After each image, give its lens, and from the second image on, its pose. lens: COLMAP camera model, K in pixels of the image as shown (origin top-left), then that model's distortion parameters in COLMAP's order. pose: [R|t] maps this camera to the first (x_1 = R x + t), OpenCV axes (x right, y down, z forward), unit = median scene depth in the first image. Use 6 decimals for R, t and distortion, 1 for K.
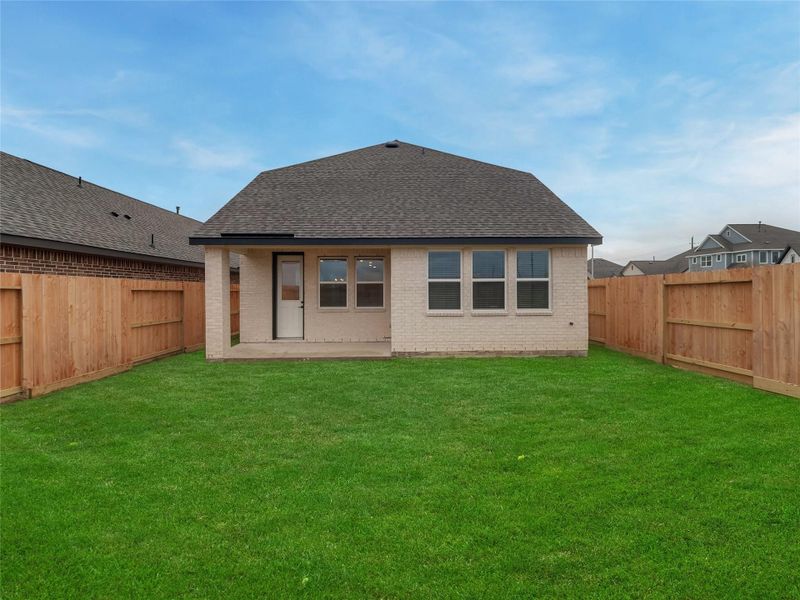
lens RADIAL K [[357.7, 0, 402.4], [0, 357.7, 287.3], [0, 0, 1]] dist [0.003765, -0.000249]
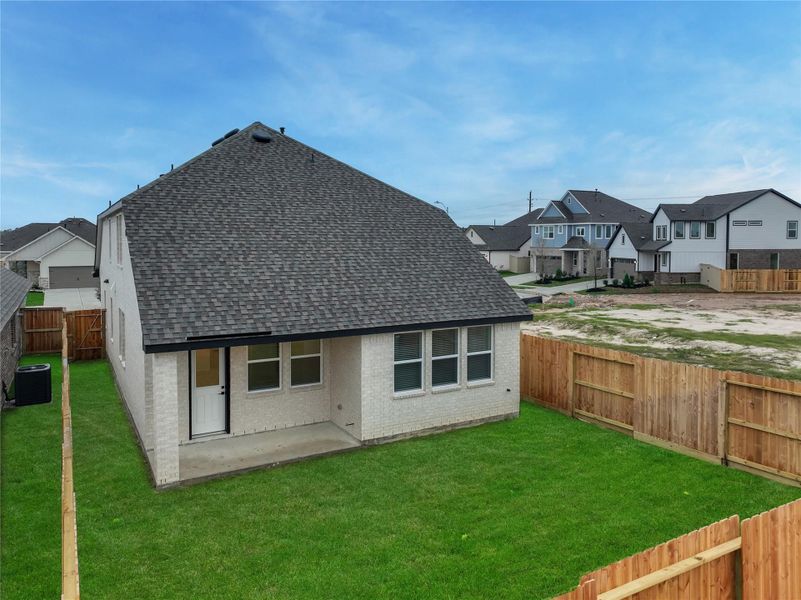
lens RADIAL K [[593.4, 0, 411.0], [0, 593.4, 262.0], [0, 0, 1]] dist [0.025027, 0.001231]
pose [[0.877958, -0.013951, 0.478534, -0.680154], [-0.006627, 0.999125, 0.041286, -0.373556], [-0.478692, -0.039419, 0.877098, -0.470074]]
